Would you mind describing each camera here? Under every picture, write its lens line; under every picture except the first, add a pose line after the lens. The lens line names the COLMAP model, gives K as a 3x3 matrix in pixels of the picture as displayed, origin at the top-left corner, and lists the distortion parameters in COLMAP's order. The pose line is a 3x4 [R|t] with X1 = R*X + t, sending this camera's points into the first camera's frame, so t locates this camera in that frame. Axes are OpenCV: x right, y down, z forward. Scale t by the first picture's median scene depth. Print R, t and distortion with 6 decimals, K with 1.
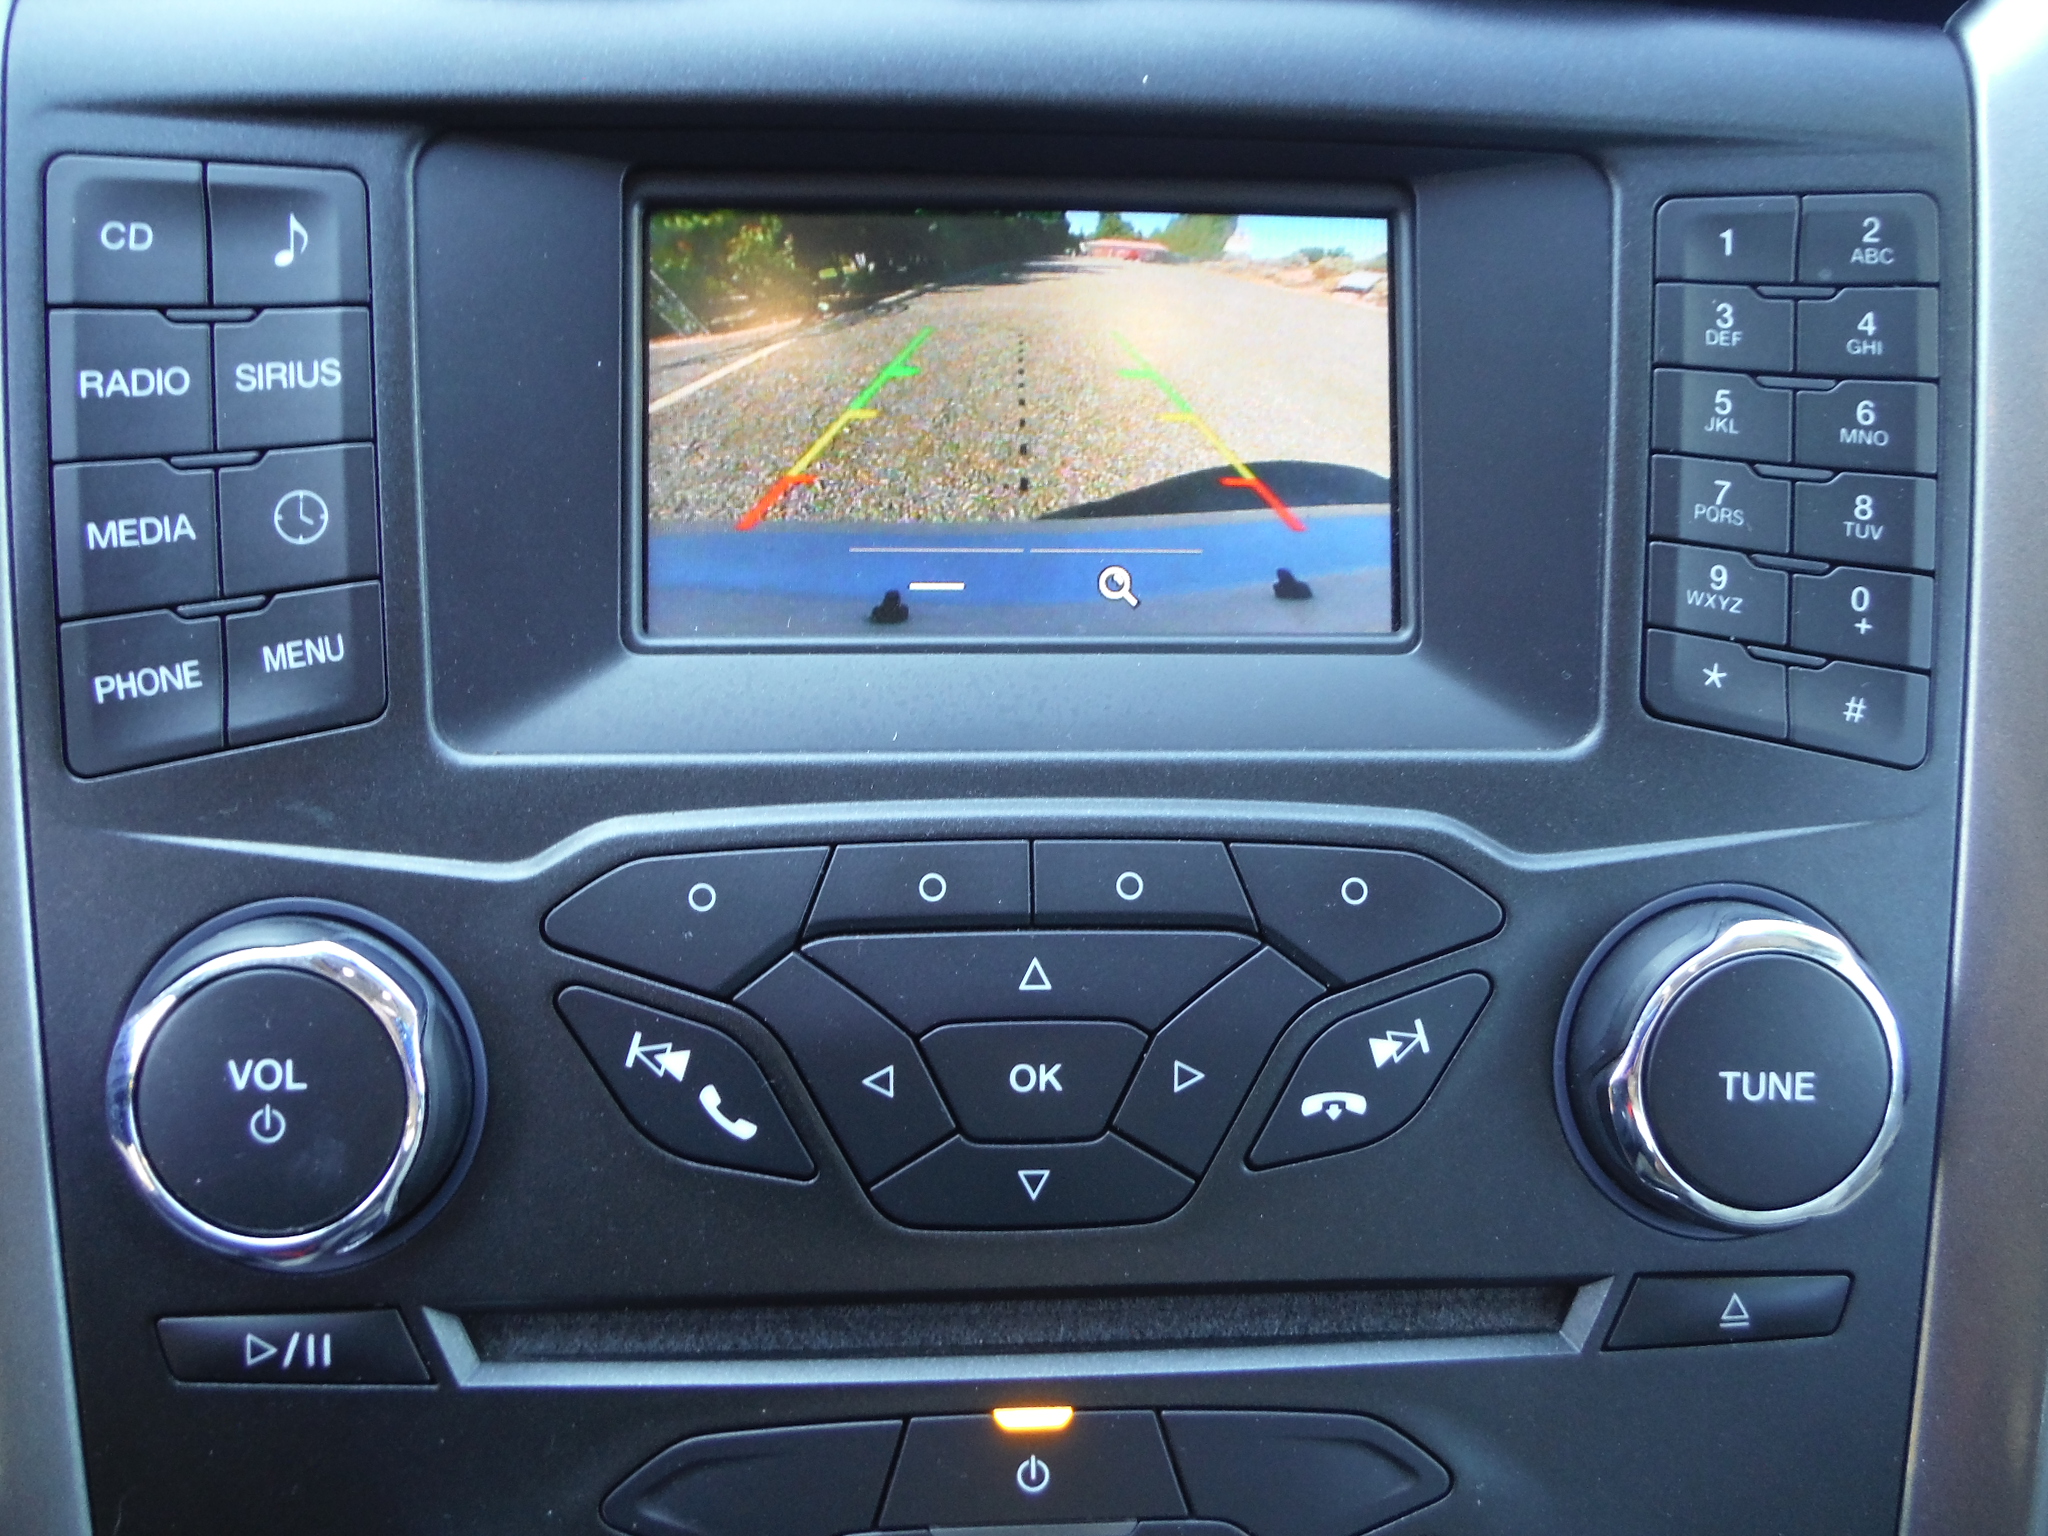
lens RADIAL K [[1801.7, 0, 1024.0], [0, 1801.7, 768.0], [0, 0, 1]] dist [-0.082075, 0.045597]
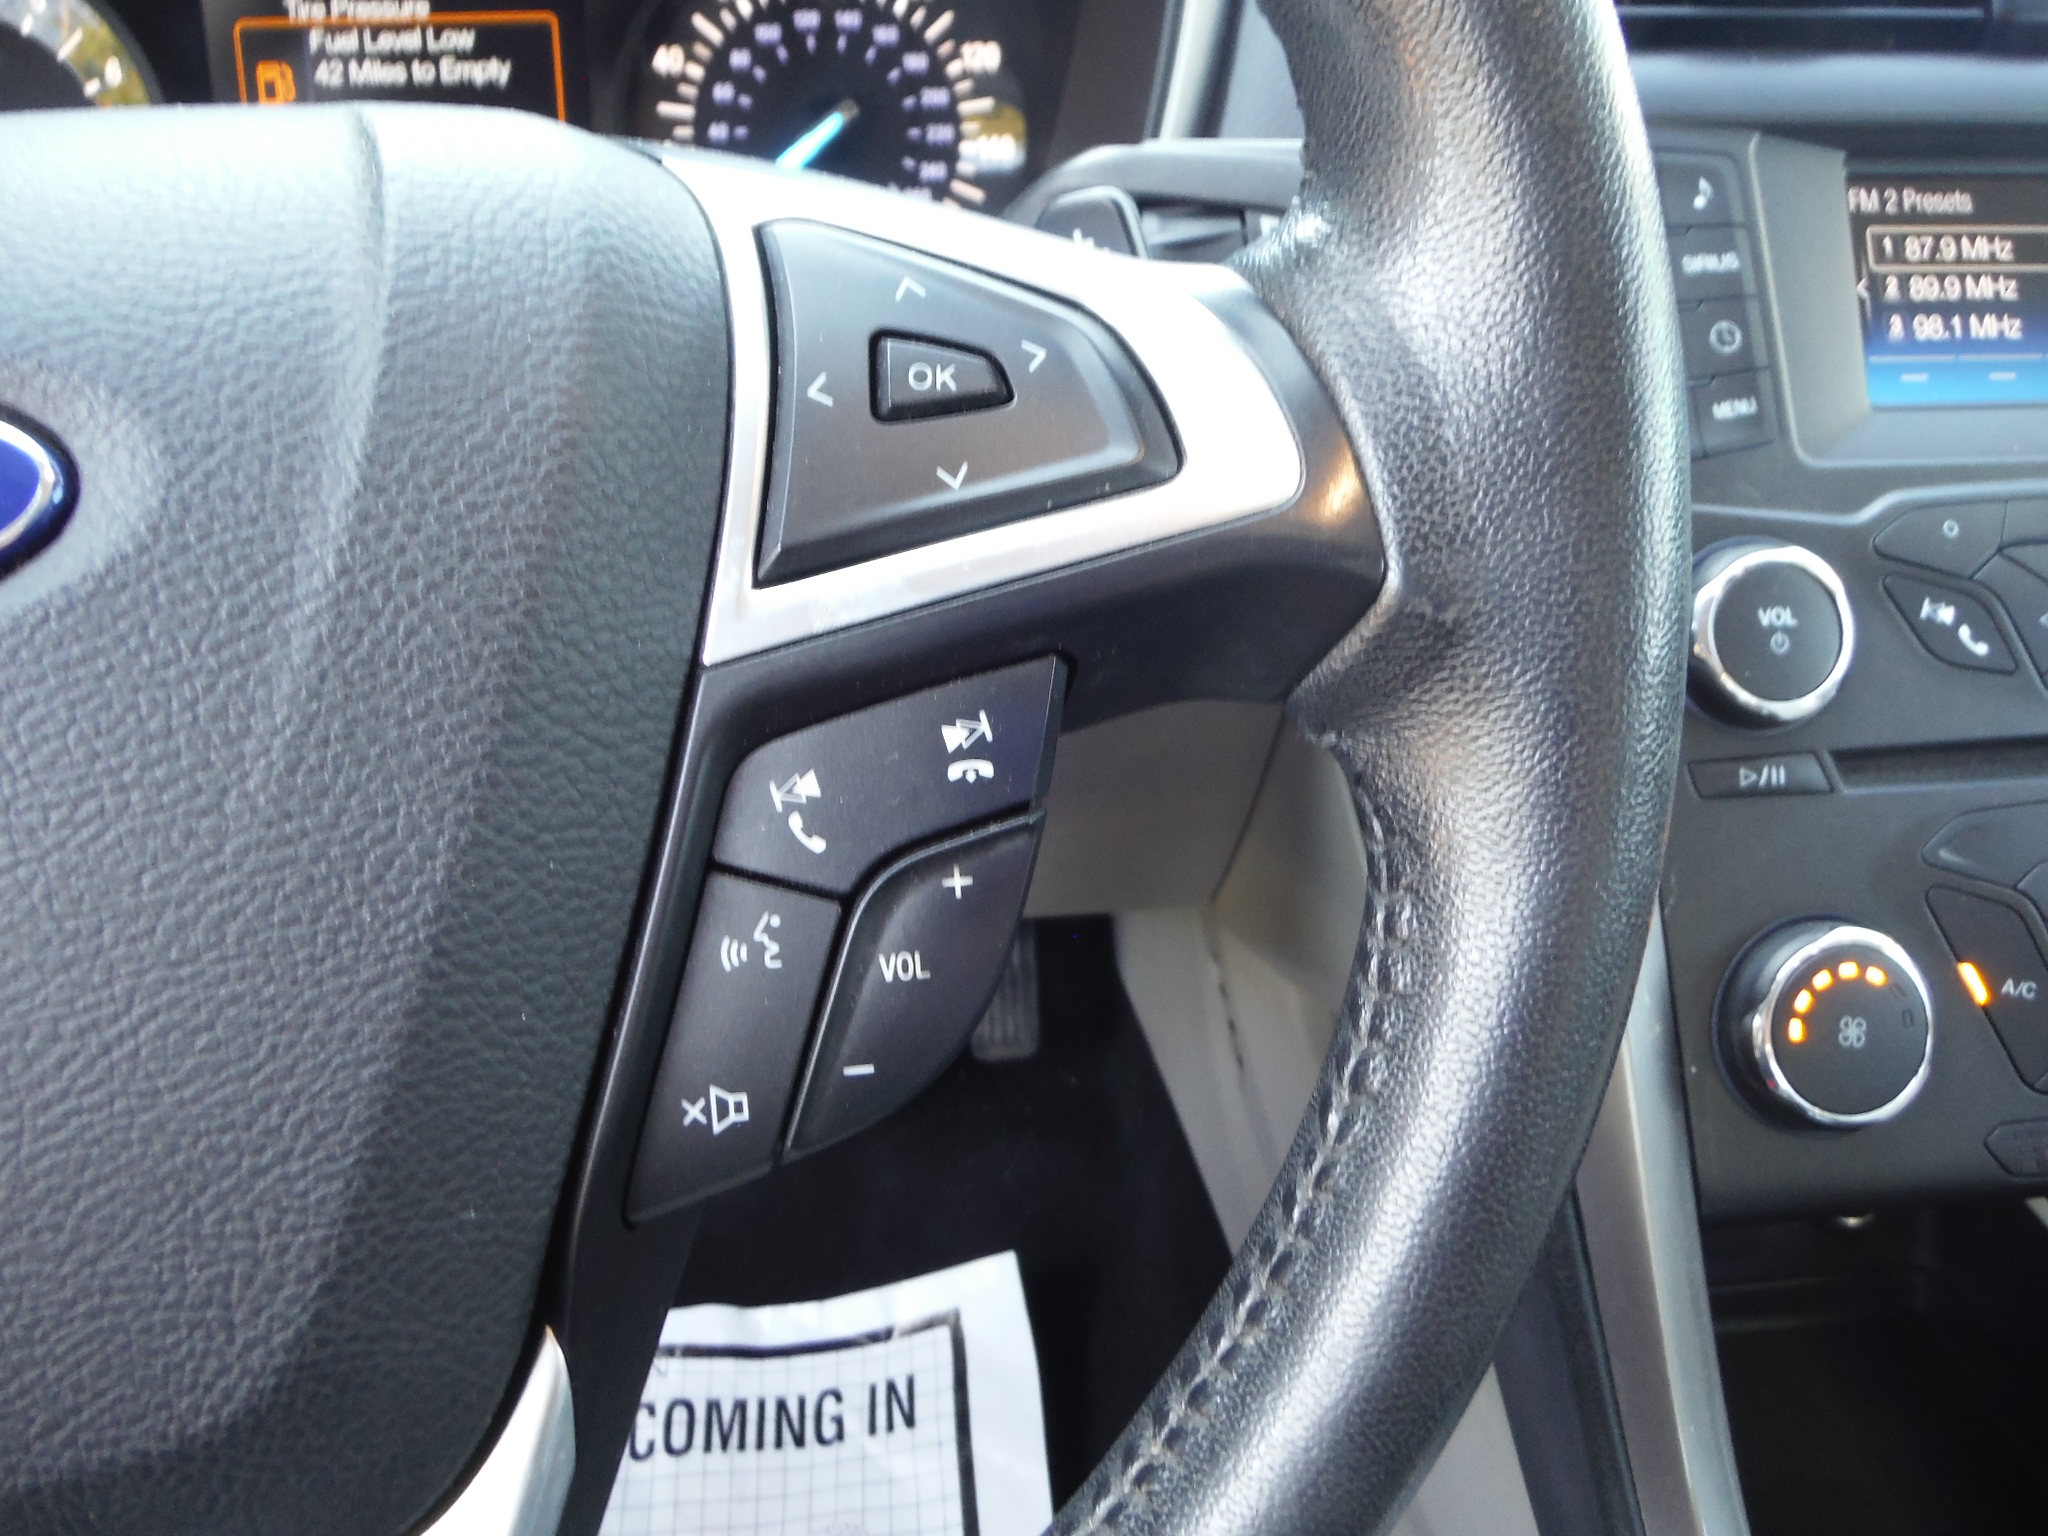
lens RADIAL K [[1801.7, 0, 1024.0], [0, 1801.7, 768.0], [0, 0, 1]] dist [-0.082075, 0.045597]
pose [[0.997692, -0.051402, 0.044358, -1.248089], [0.053361, 0.997598, -0.044167, 0.353638], [-0.041981, 0.046432, 0.998039, -0.807560]]
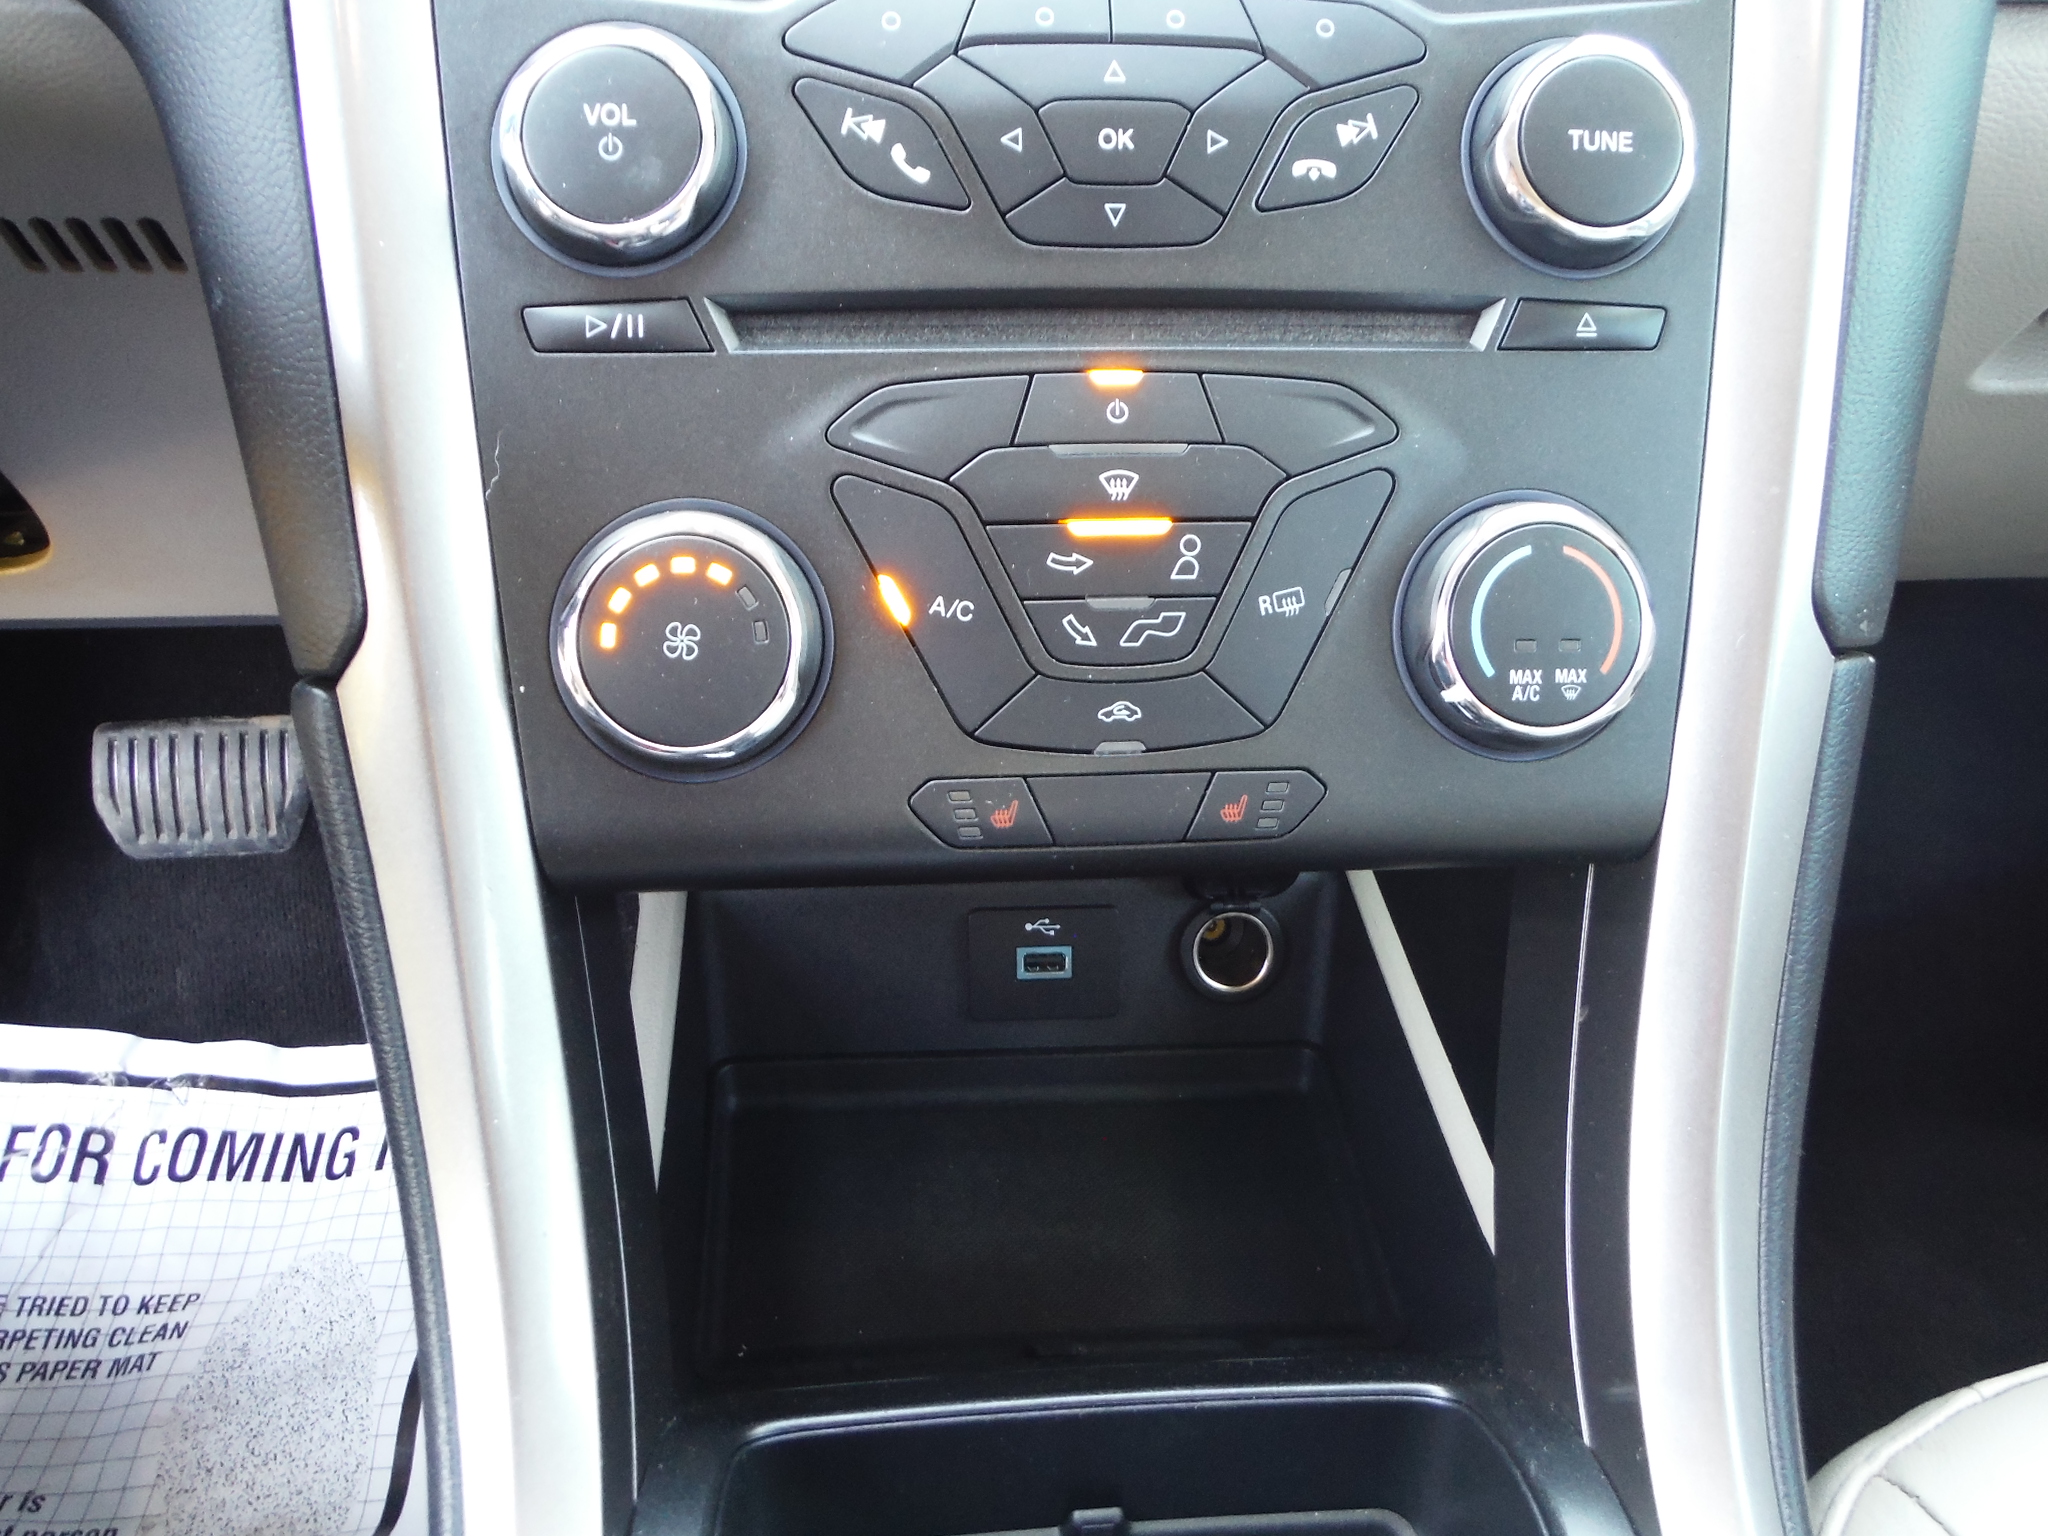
lens RADIAL K [[1801.7, 0, 1024.0], [0, 1801.7, 768.0], [0, 0, 1]] dist [-0.082075, 0.045597]
pose [[0.999570, -0.015108, 0.025134, -0.114985], [0.013704, 0.998386, 0.055106, 0.610078], [-0.025925, -0.054738, 0.998164, -0.510524]]
